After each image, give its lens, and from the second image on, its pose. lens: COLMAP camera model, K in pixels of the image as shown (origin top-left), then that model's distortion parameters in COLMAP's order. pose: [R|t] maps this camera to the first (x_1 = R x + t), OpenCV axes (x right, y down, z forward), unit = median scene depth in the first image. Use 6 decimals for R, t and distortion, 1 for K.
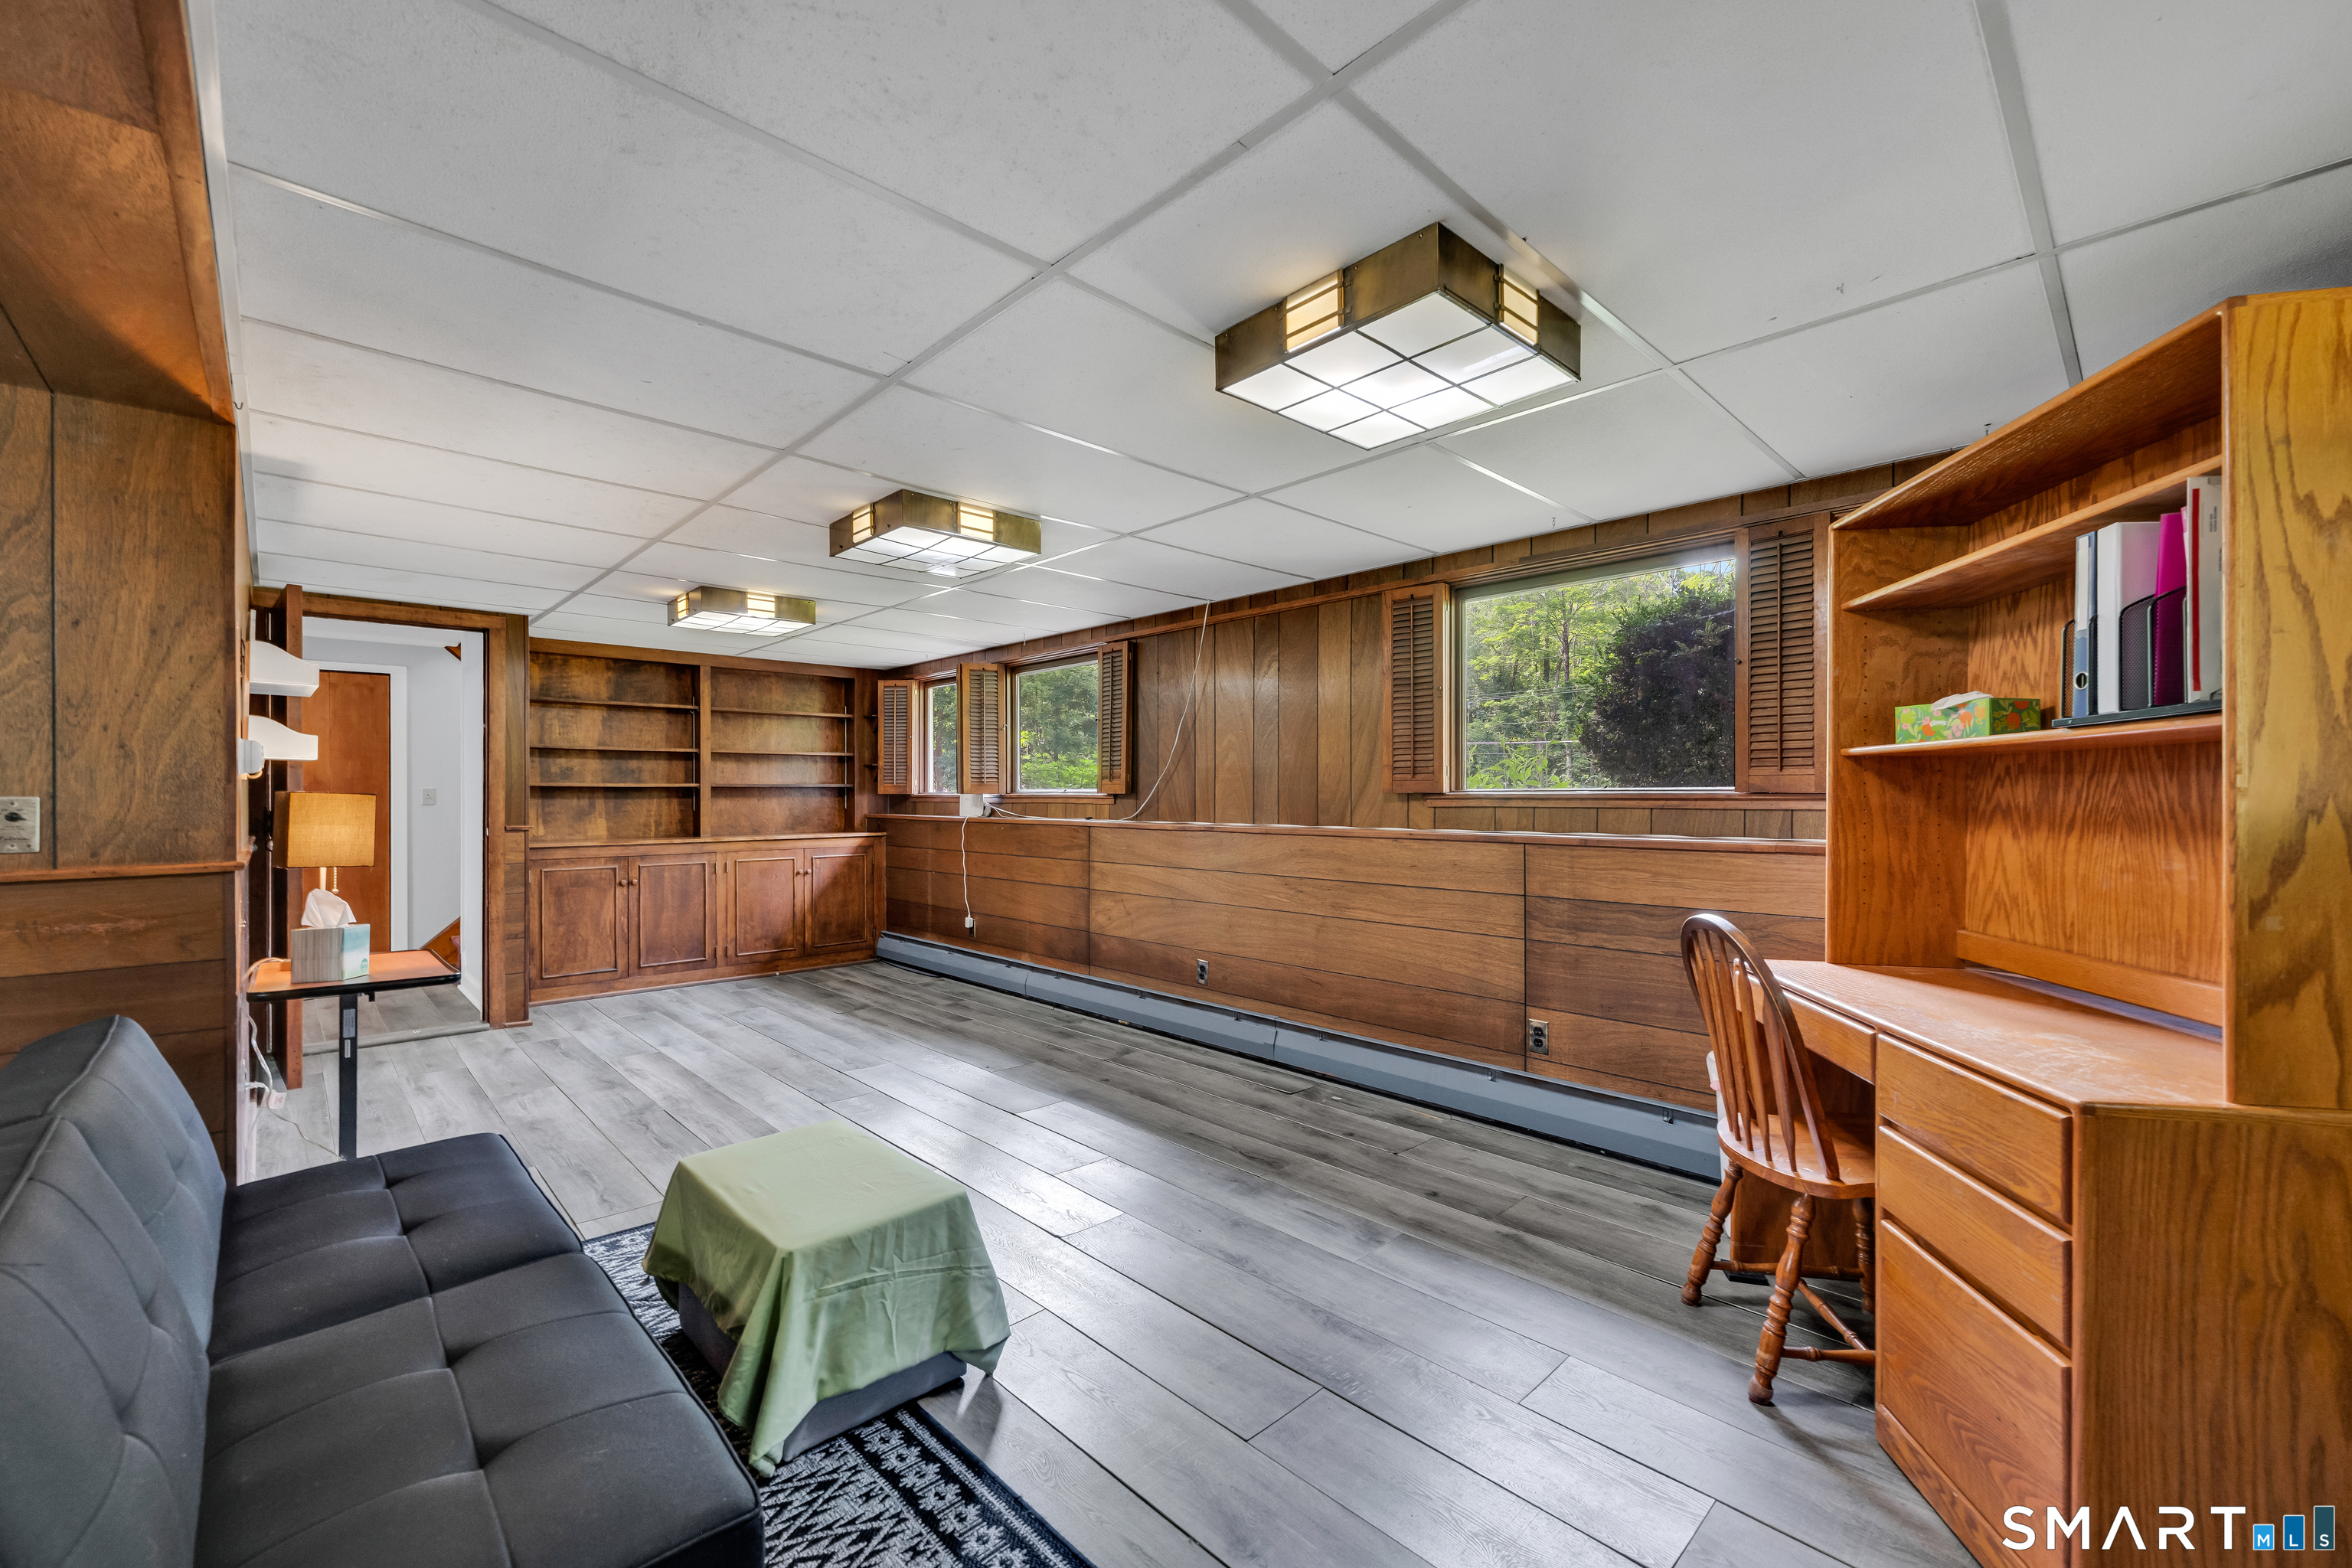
lens RADIAL K [[949.7, 0, 1186.2], [0, 949.7, 787.5], [0, 0, 1]] dist [-0.001320, 0.000198]
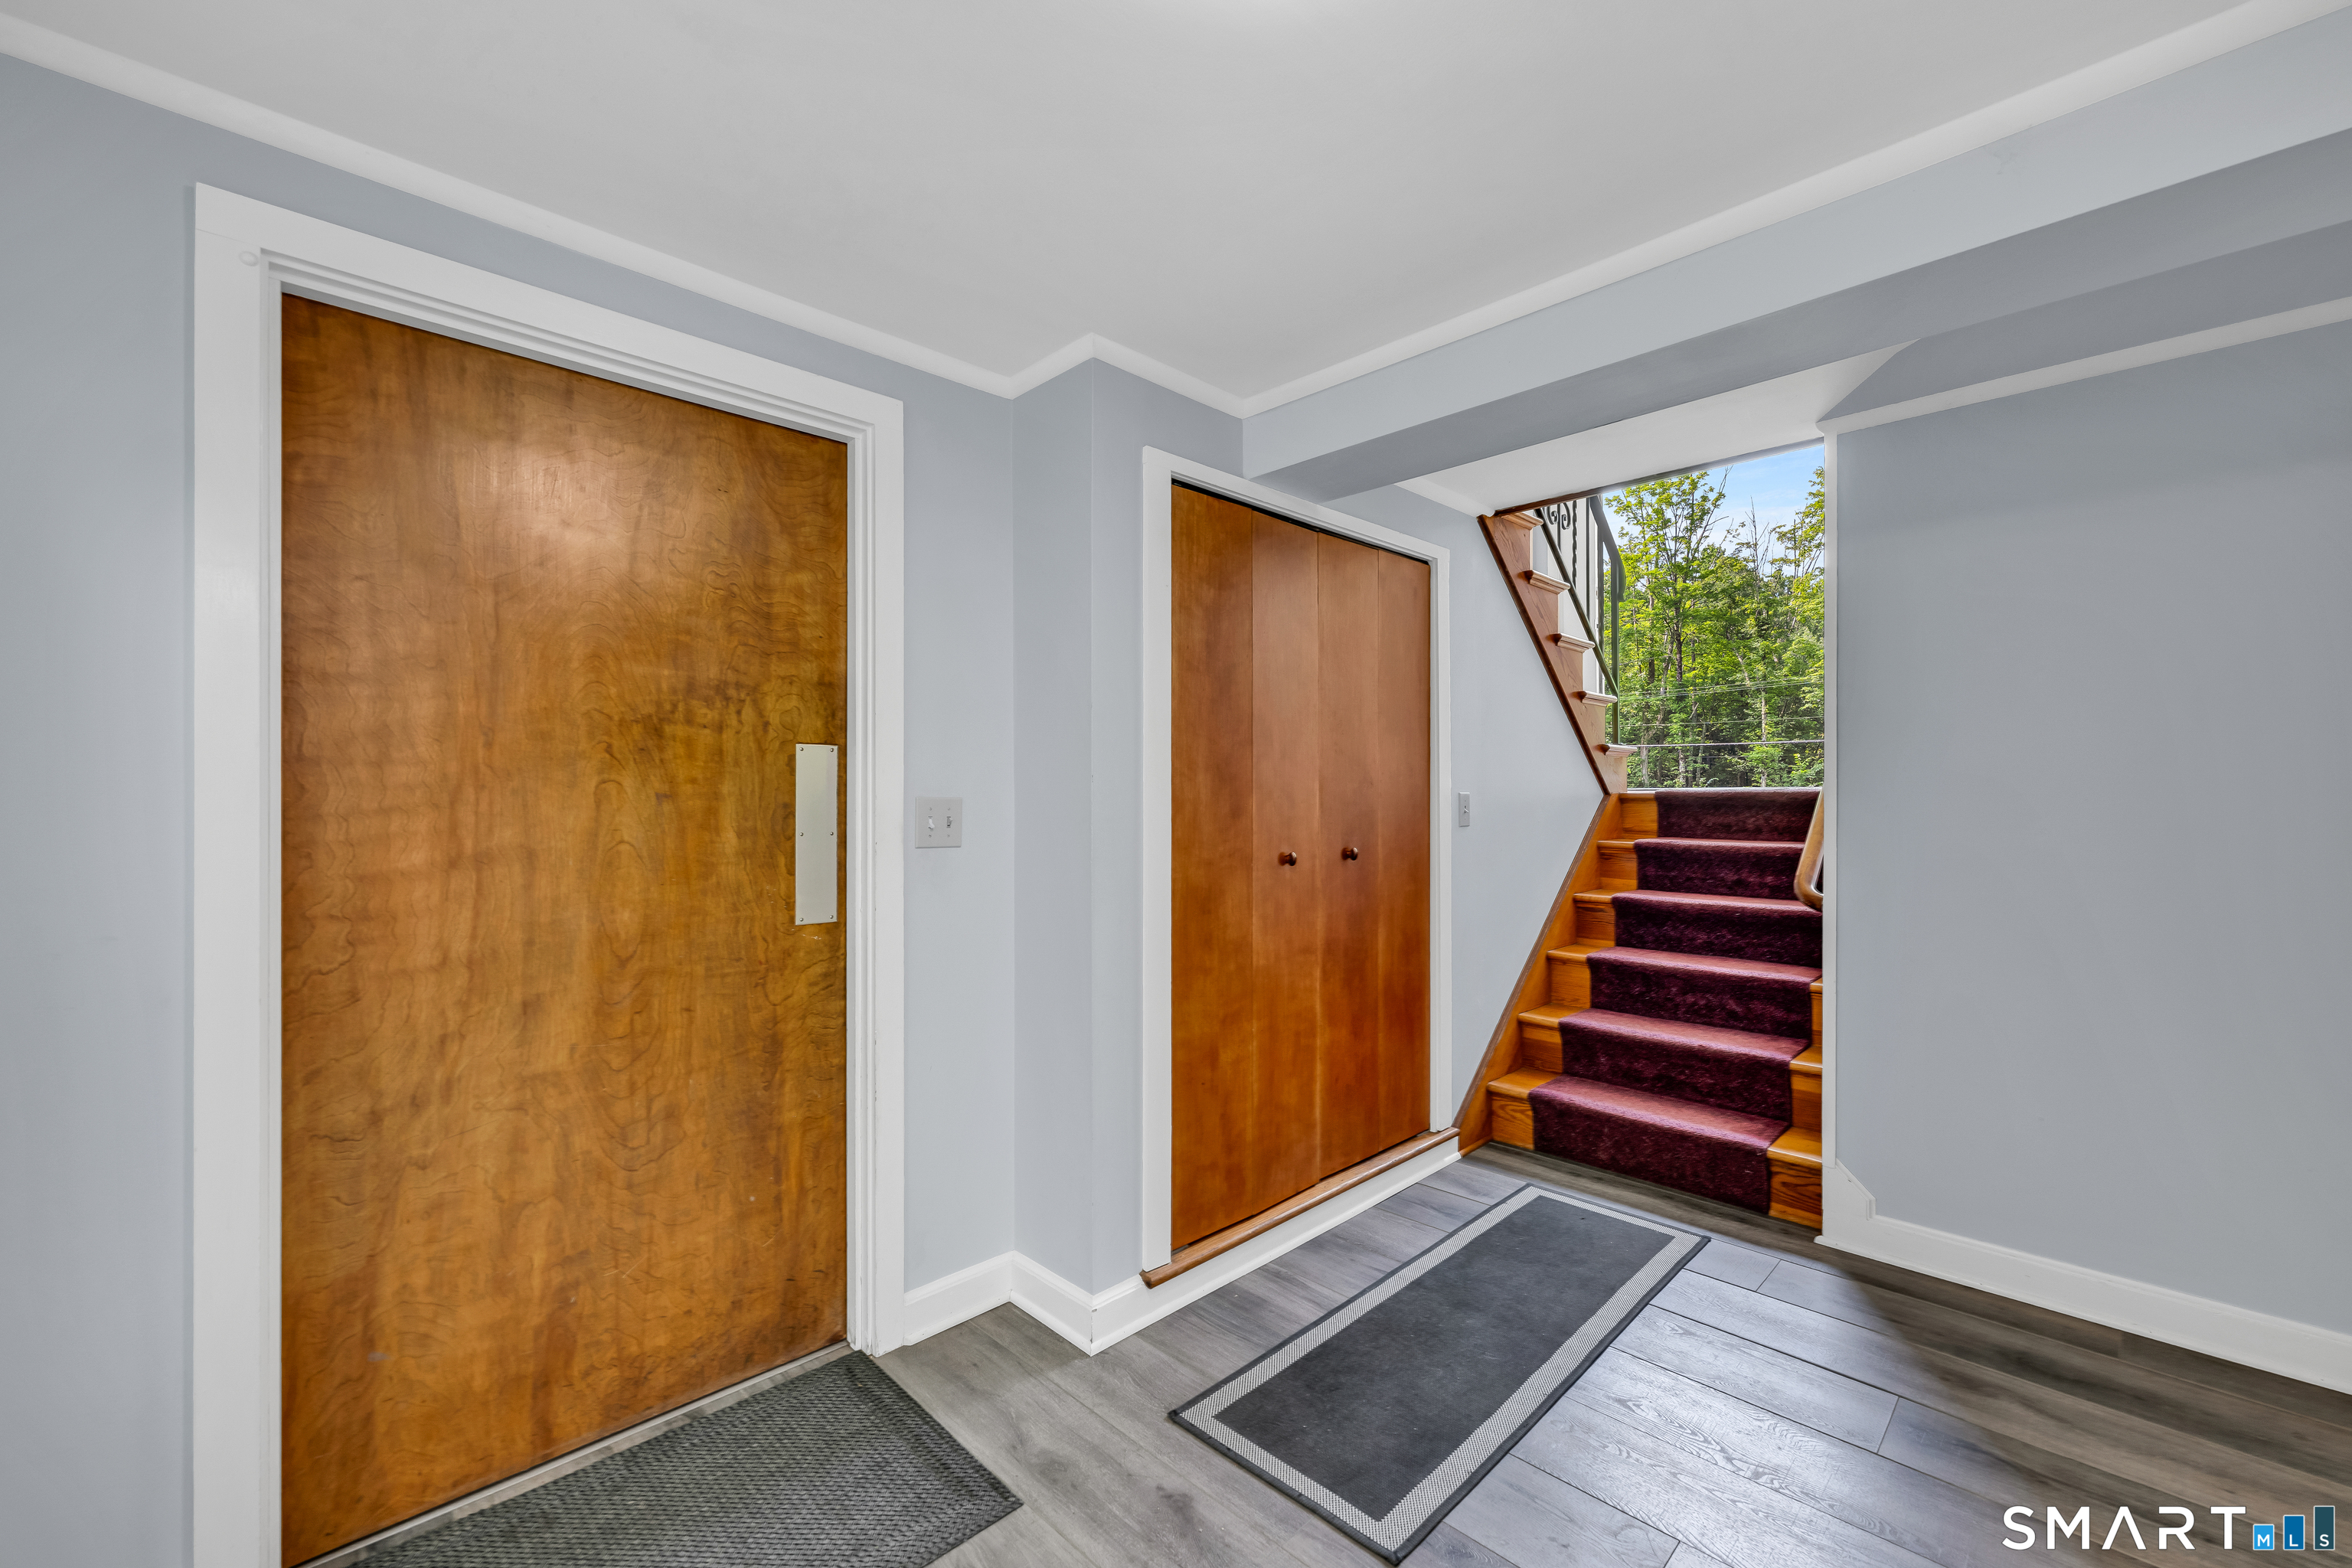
lens RADIAL K [[949.7, 0, 1186.2], [0, 949.7, 787.5], [0, 0, 1]] dist [-0.001320, 0.000198]
pose [[0.999782, 0.001477, 0.020820, -1.202914], [-0.001364, 0.999984, -0.005441, -0.000469], [-0.020827, 0.005411, 0.999768, 0.579219]]
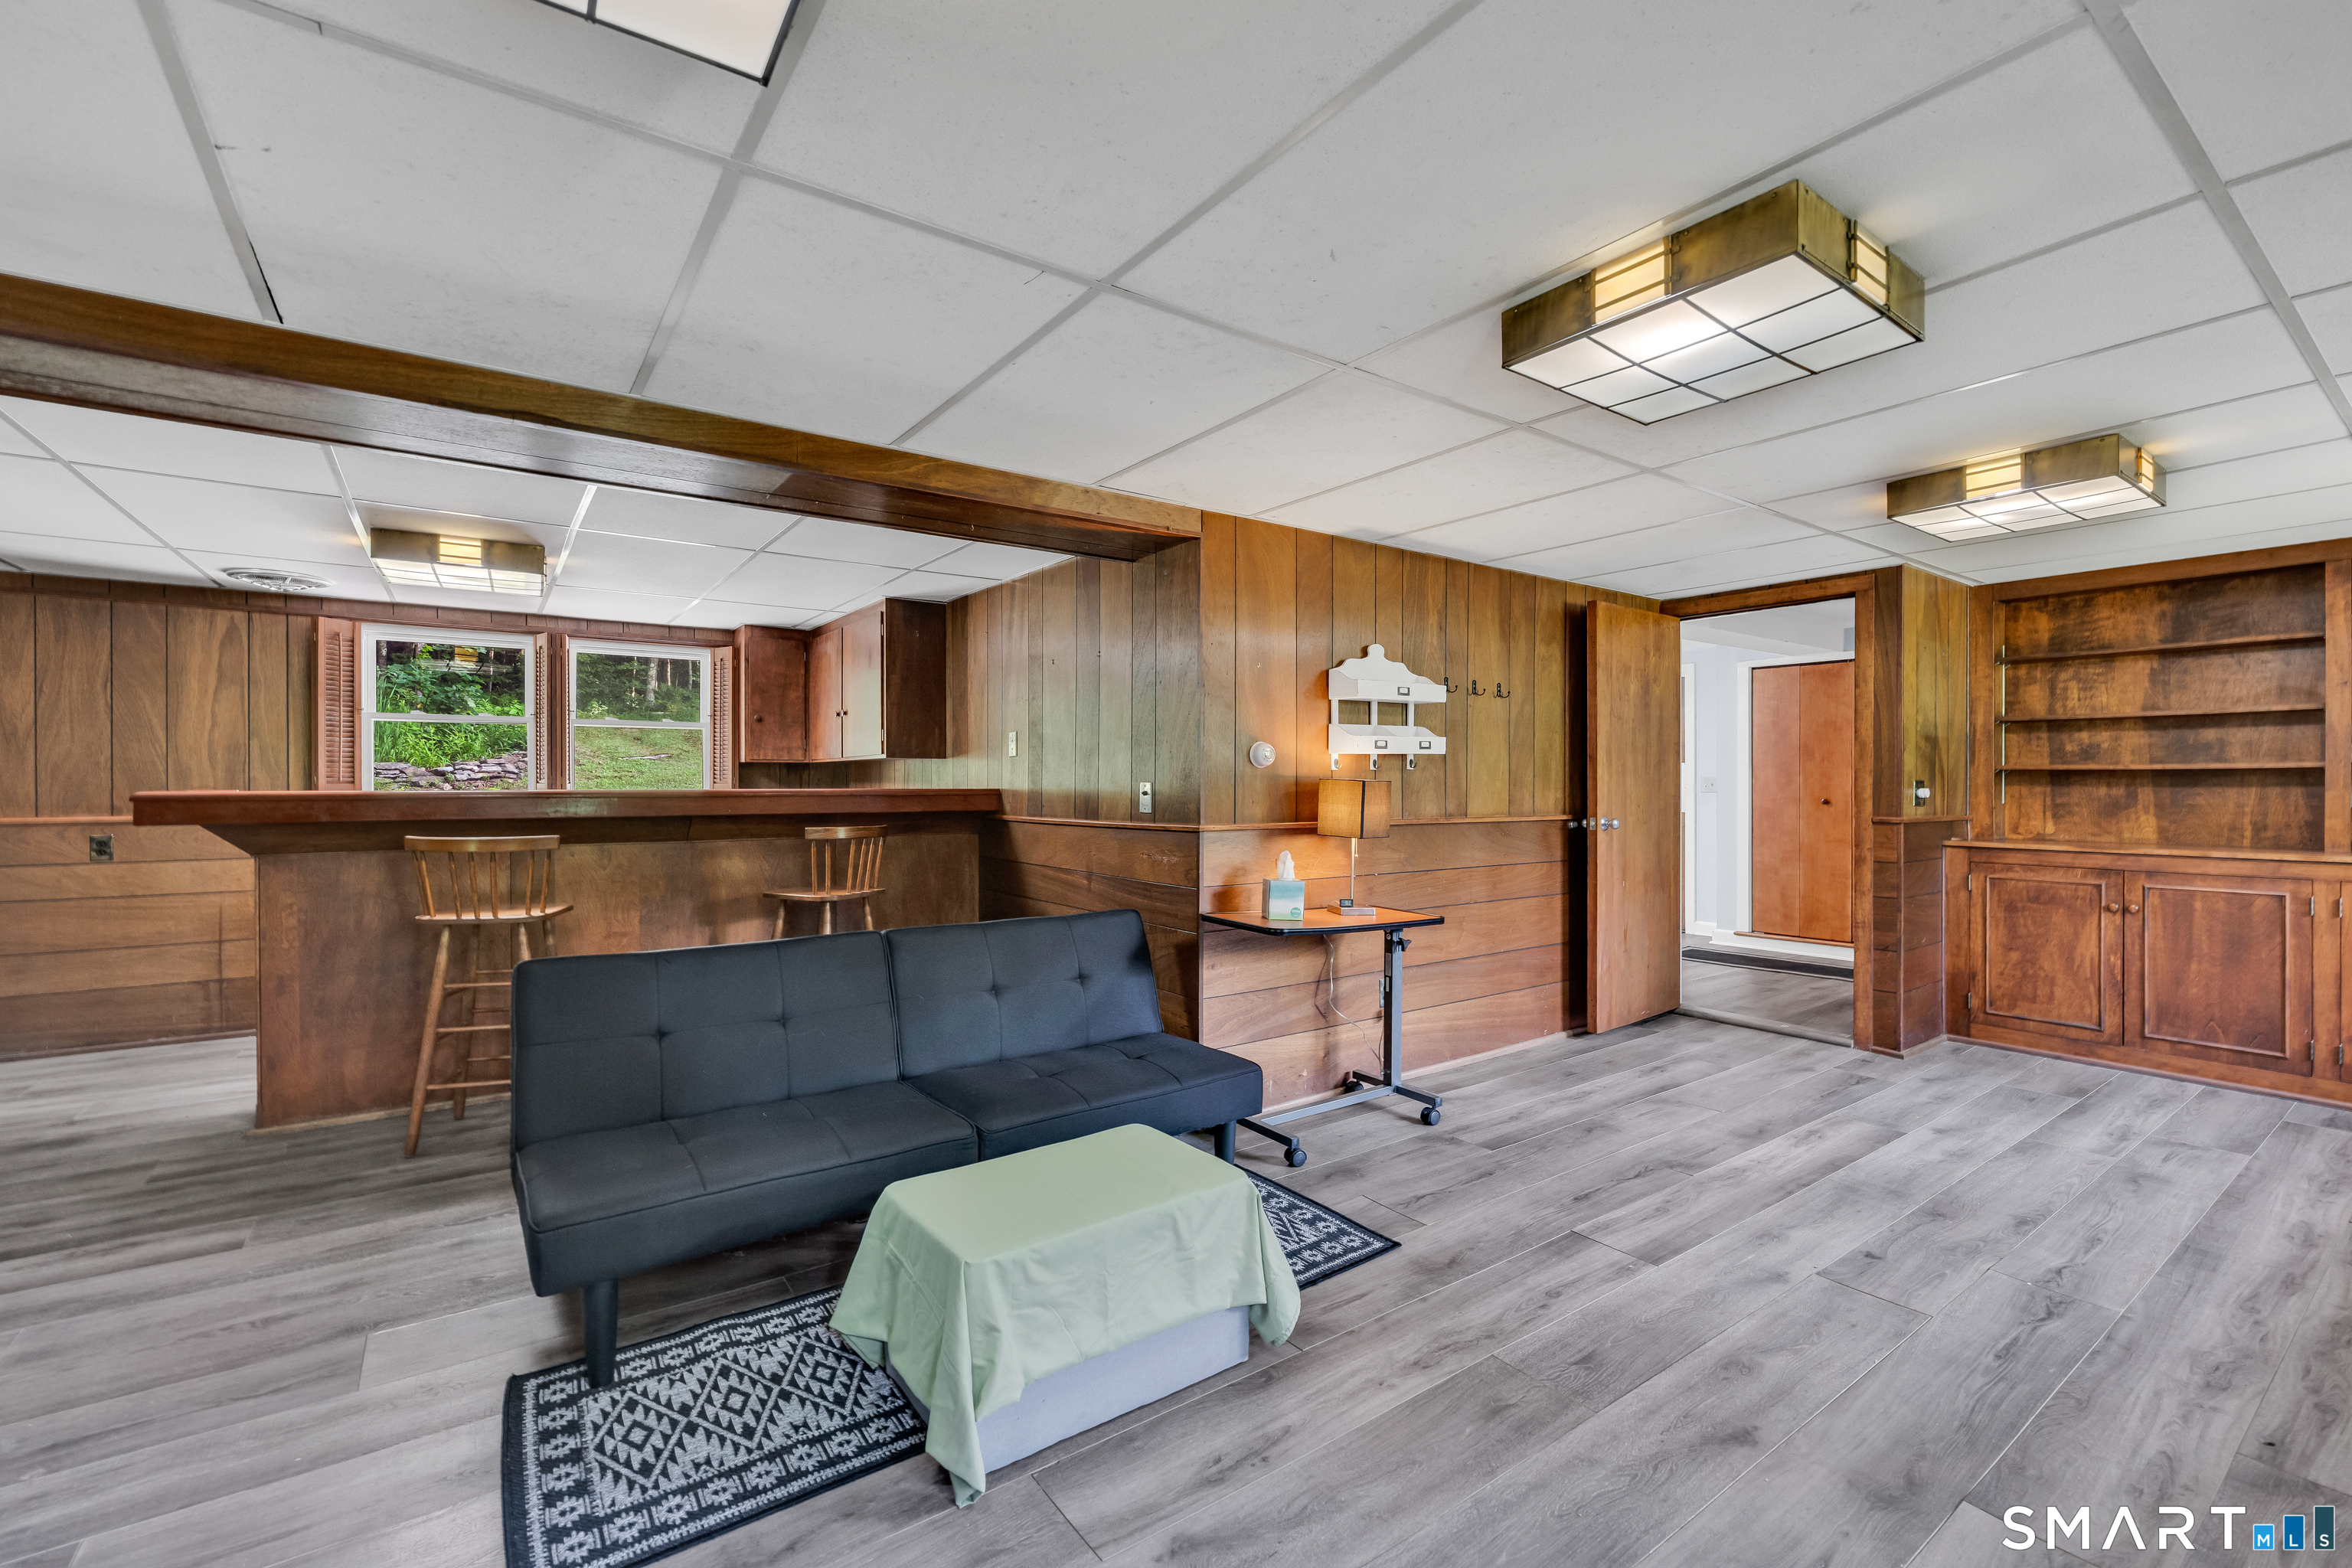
lens RADIAL K [[949.7, 0, 1186.2], [0, 949.7, 787.5], [0, 0, 1]] dist [-0.001320, 0.000198]
pose [[-0.124061, 0.007392, -0.992247, 0.179793], [0.008146, 0.999946, 0.006430, 0.002537], [0.992241, -0.007285, -0.124114, 0.414361]]
